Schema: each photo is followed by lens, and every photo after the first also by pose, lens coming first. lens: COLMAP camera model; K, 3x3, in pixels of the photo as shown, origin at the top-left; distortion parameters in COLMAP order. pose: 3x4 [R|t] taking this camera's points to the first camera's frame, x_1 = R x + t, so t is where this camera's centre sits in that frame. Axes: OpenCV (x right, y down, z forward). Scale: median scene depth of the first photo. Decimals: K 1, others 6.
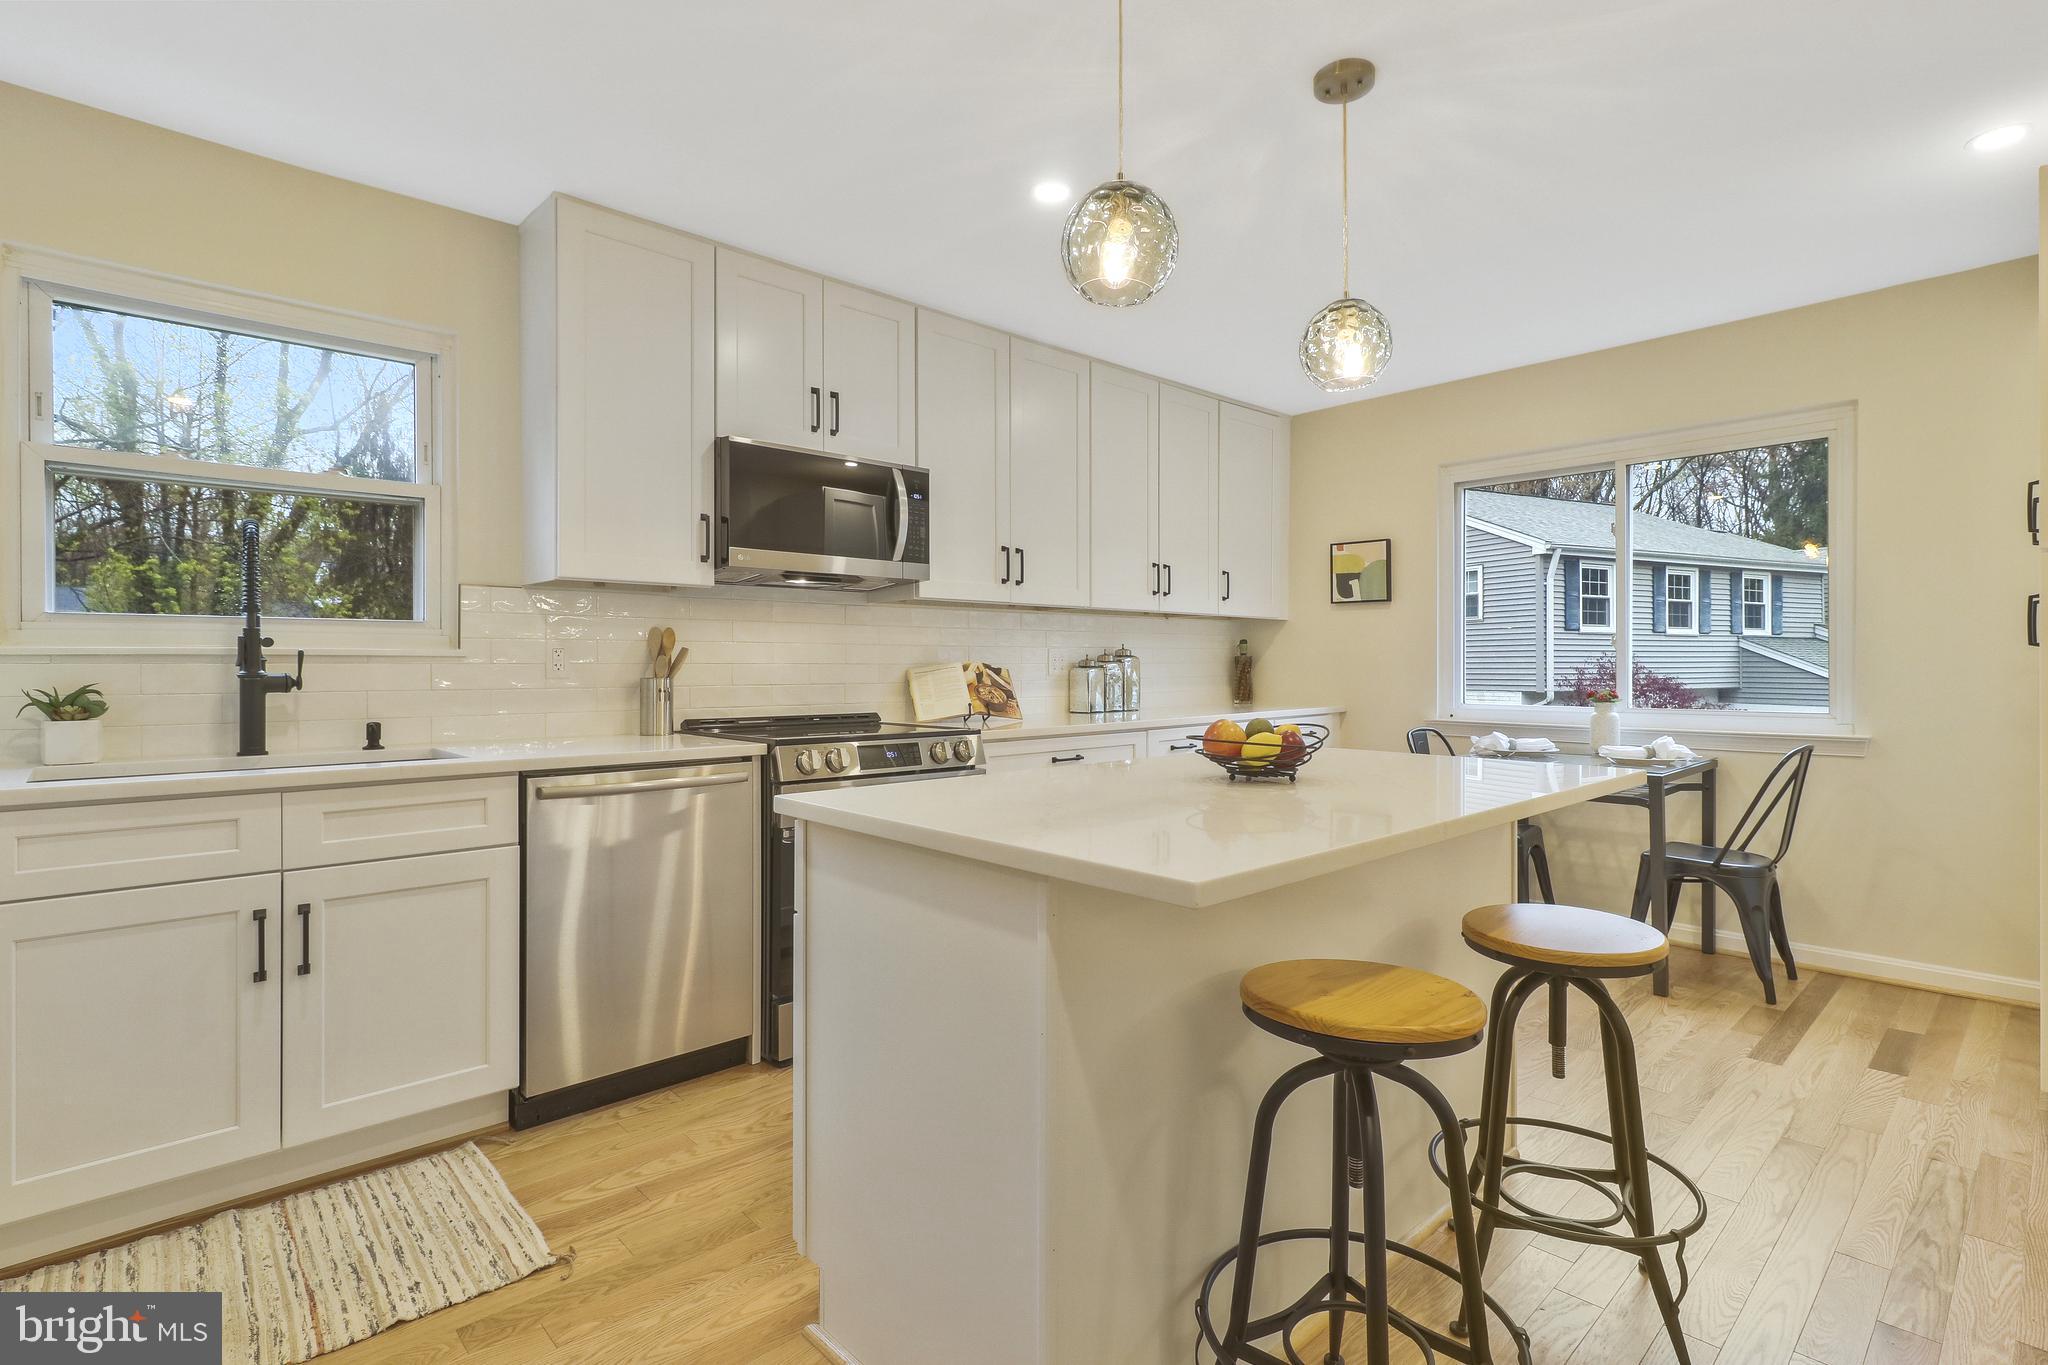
lens RADIAL K [[981.7, 0, 1031.0], [0, 981.7, 656.3], [0, 0, 1]] dist [-0.001393, 0.000528]
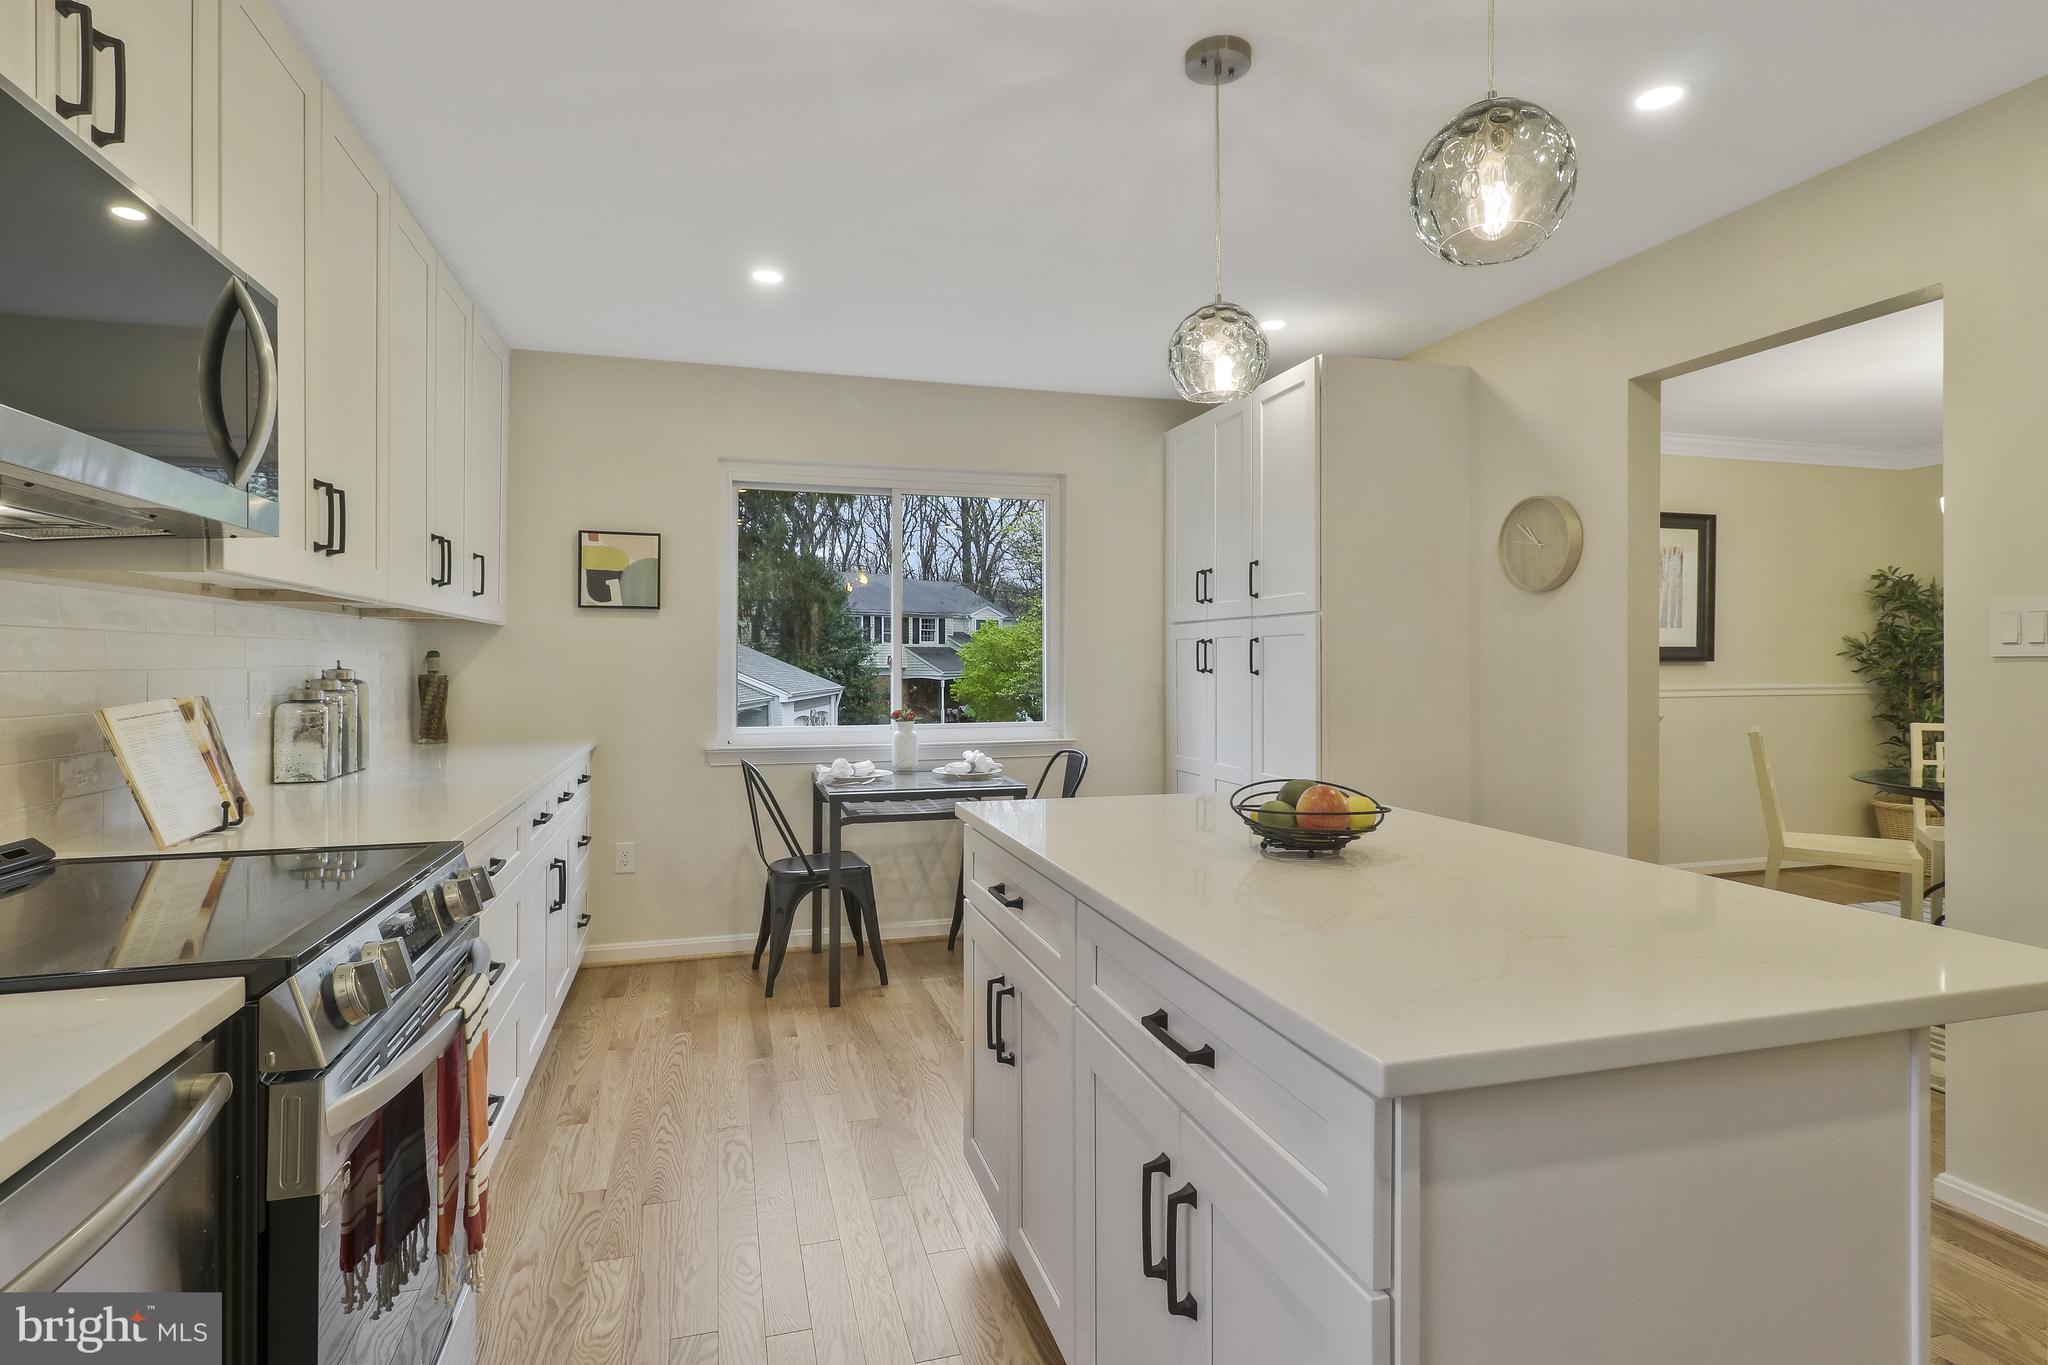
lens RADIAL K [[1031.0, 0, 1024.2], [0, 1031.0, 645.9], [0, 0, 1]] dist [0.004418, 0.000162]
pose [[0.453033, 0.014369, 0.891378, -0.380074], [-0.006177, 0.999897, -0.012979, -0.021715], [-0.891473, 0.000374, 0.453075, 0.460963]]
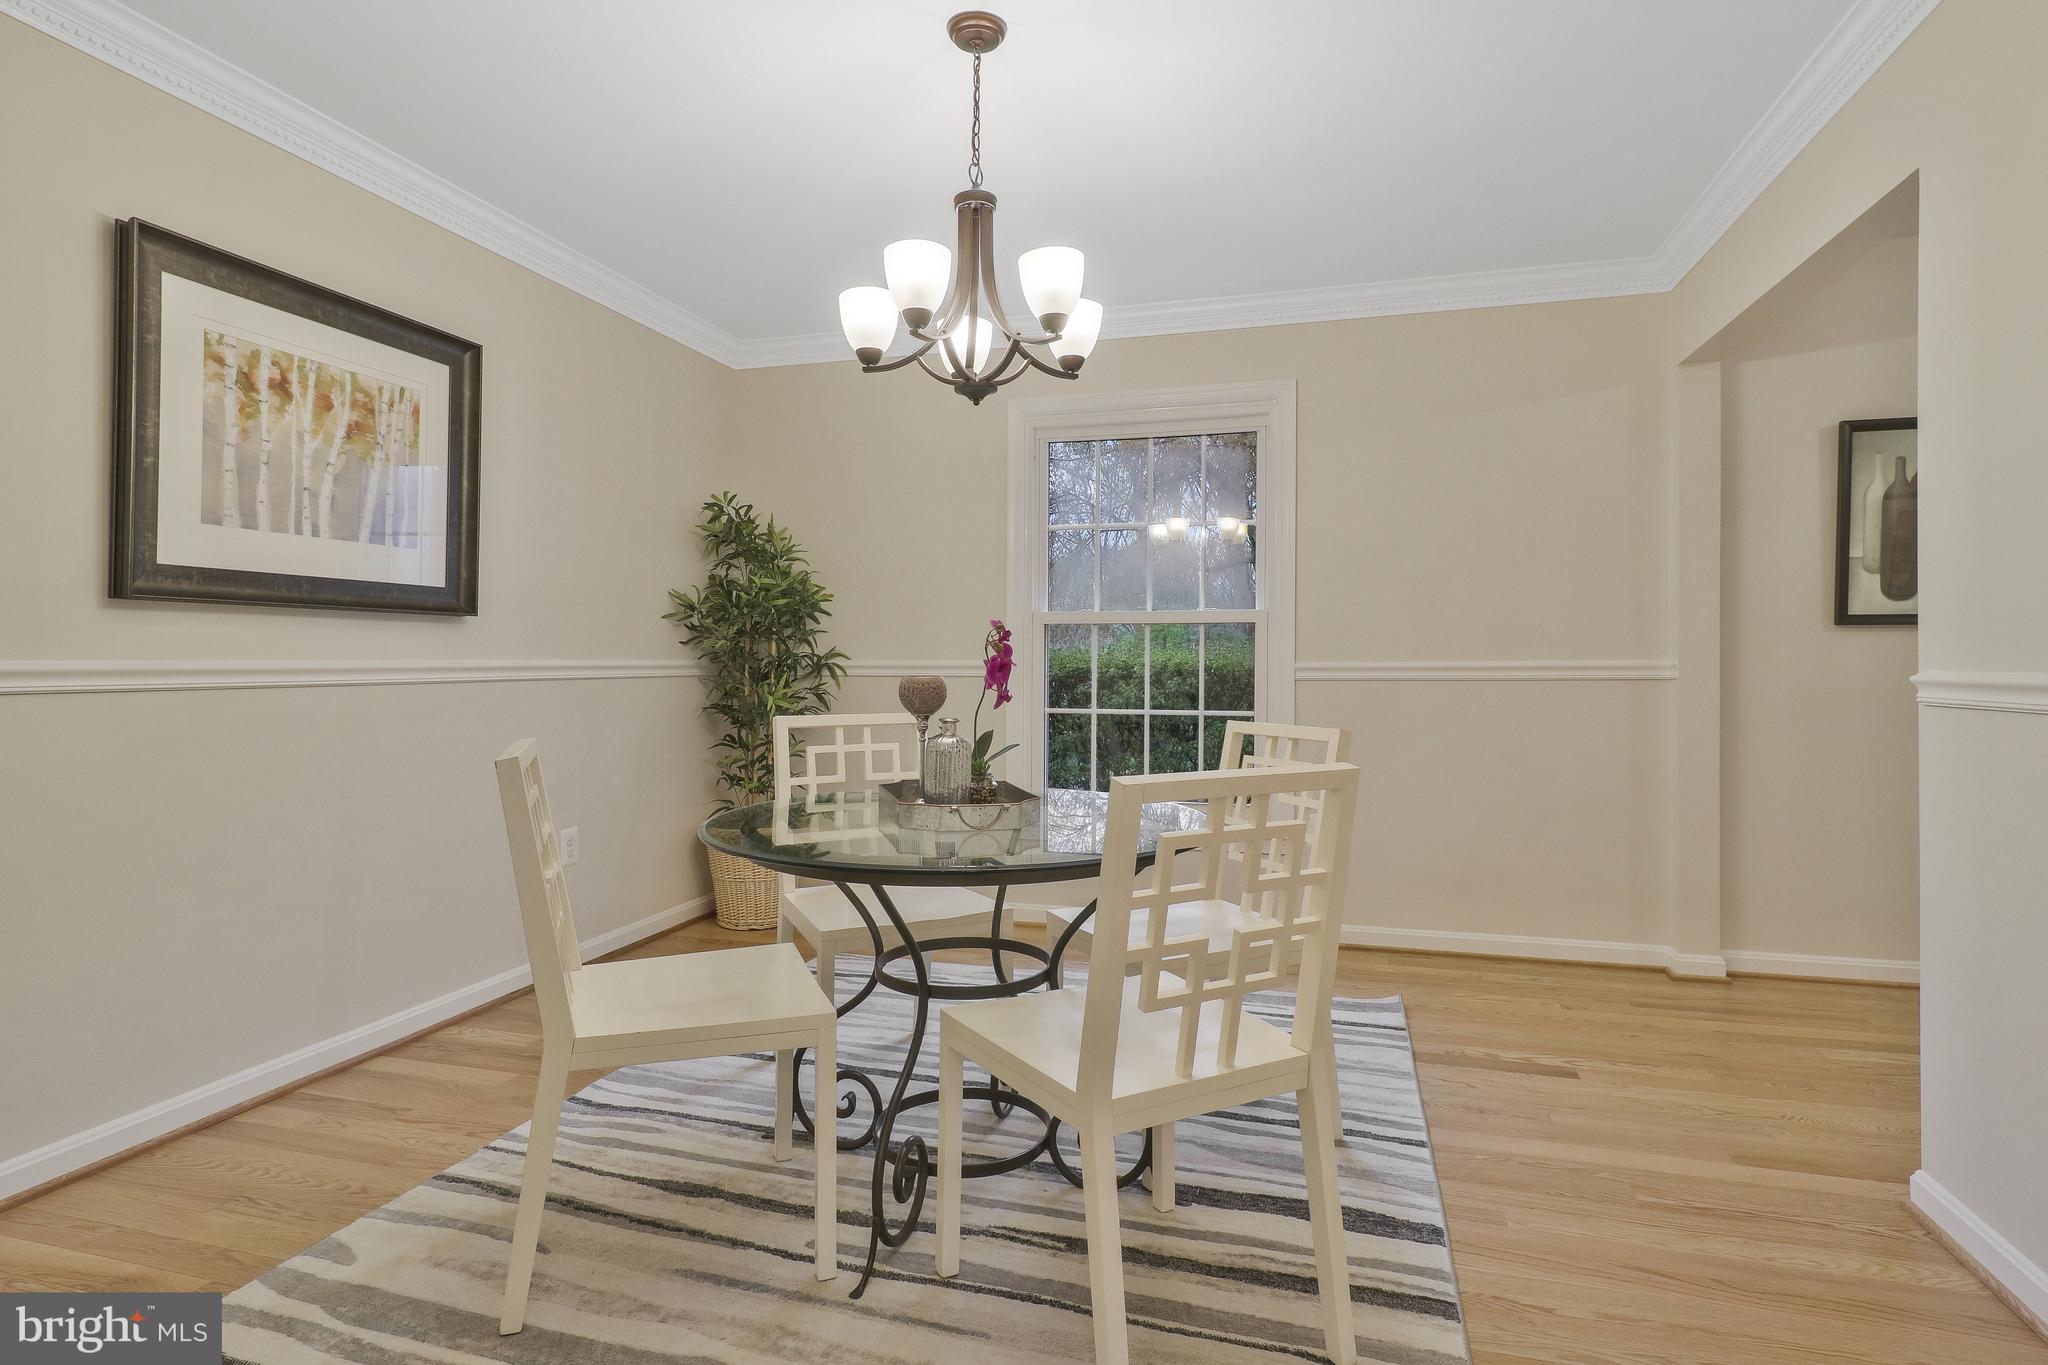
lens RADIAL K [[1031.0, 0, 1017.0], [0, 1031.0, 667.2], [0, 0, 1]] dist [0.004418, 0.000162]
pose [[-0.509010, -0.001373, 0.860760, 0.583074], [-0.005904, 0.999981, -0.001896, 0.018150], [-0.860740, -0.006048, -0.509008, 0.277532]]
